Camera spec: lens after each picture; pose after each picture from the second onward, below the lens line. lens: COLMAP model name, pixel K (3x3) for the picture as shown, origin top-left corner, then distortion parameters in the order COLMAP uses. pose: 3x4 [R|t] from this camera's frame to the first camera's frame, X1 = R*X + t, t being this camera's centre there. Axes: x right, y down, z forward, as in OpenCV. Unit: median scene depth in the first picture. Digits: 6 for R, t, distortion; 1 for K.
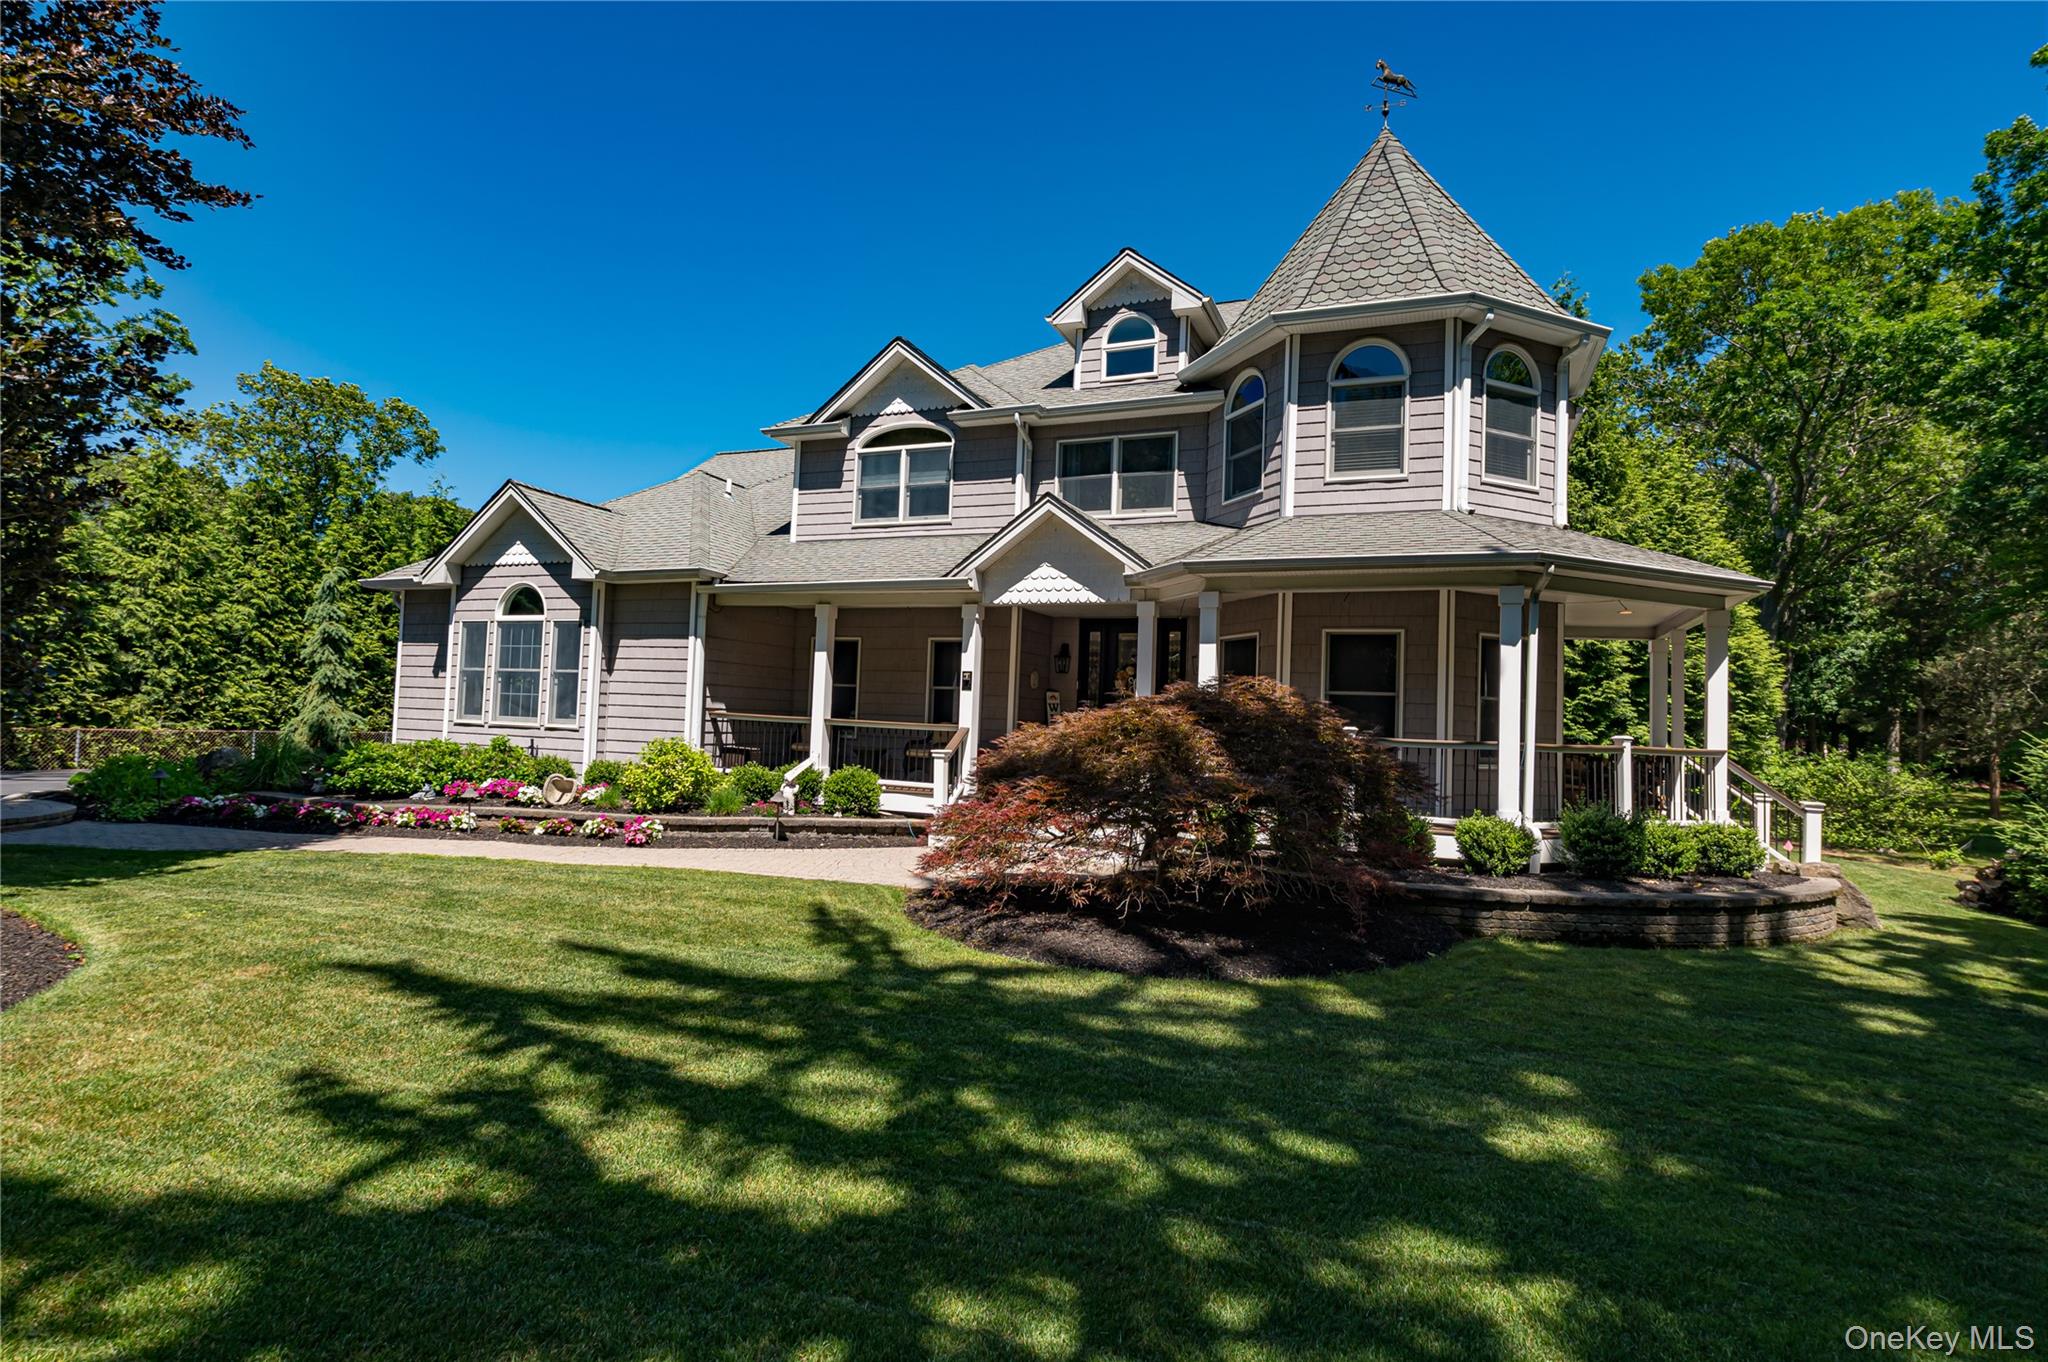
lens RADIAL K [[982.9, 0, 1024.0], [0, 982.9, 681.0], [0, 0, 1]] dist [-0.006448, -0.000214]
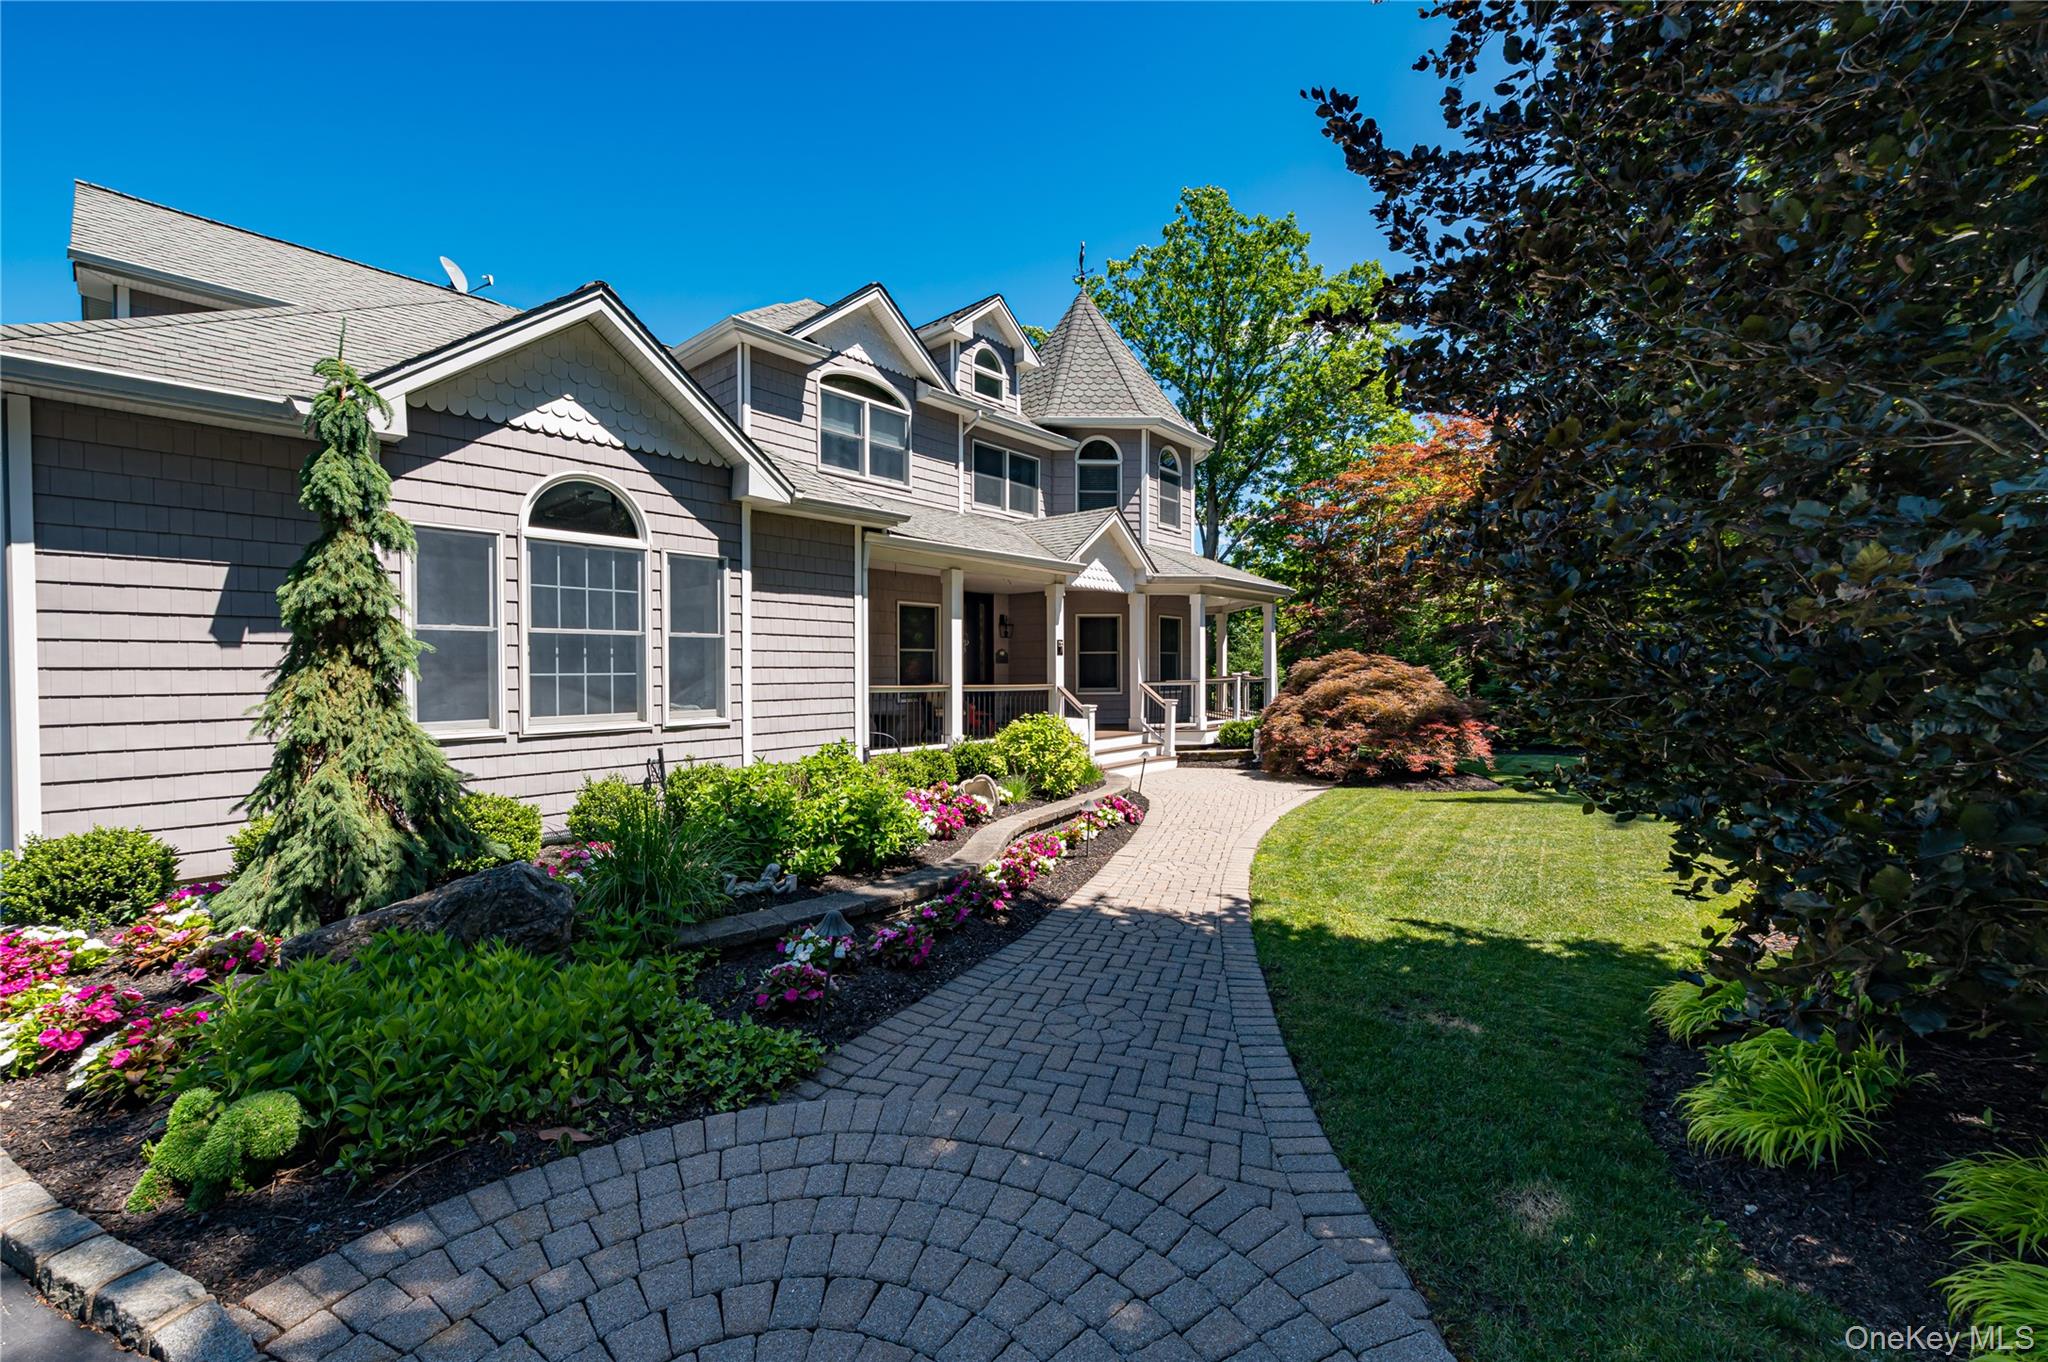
lens RADIAL K [[800.7, 0, 1024.0], [0, 800.7, 681.0], [0, 0, 1]] dist [0.000676, -0.000062]
pose [[0.321112, -0.054471, 0.945473, -0.896958], [-0.024626, 0.997527, 0.065834, -0.020562], [-0.946721, -0.044423, 0.318976, 0.641333]]
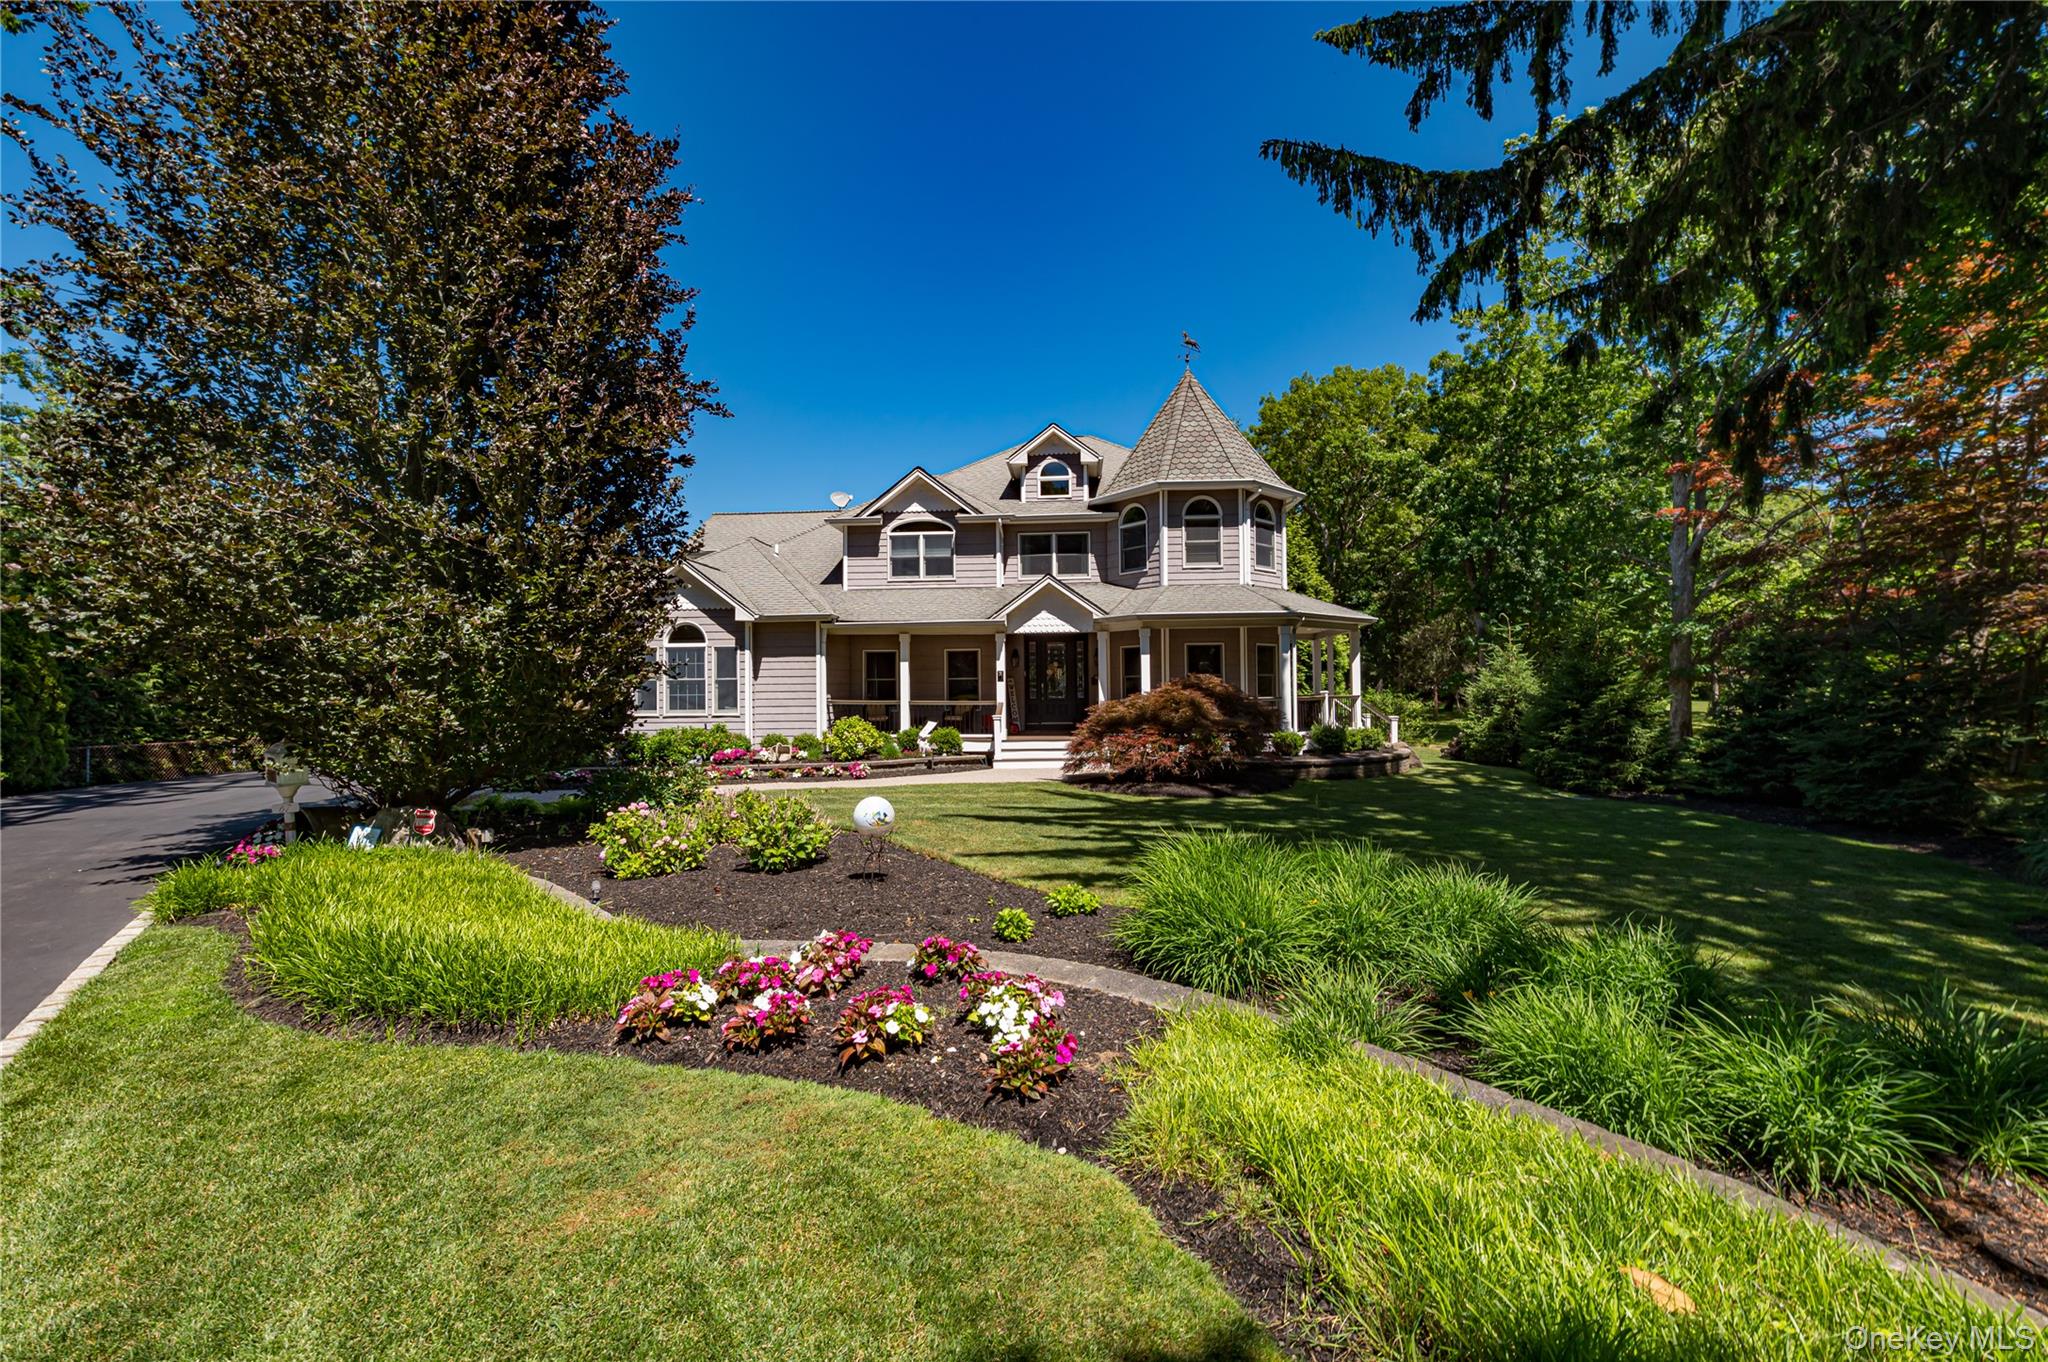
lens RADIAL K [[794.9, 0, 1013.4], [0, 794.9, 669.3], [0, 0, 1]] dist [-0.001266, -0.000337]
pose [[0.951516, -0.039210, 0.305091, -0.421850], [0.032606, 0.999111, 0.026714, -0.044975], [-0.305867, -0.015471, 0.951949, -0.340219]]
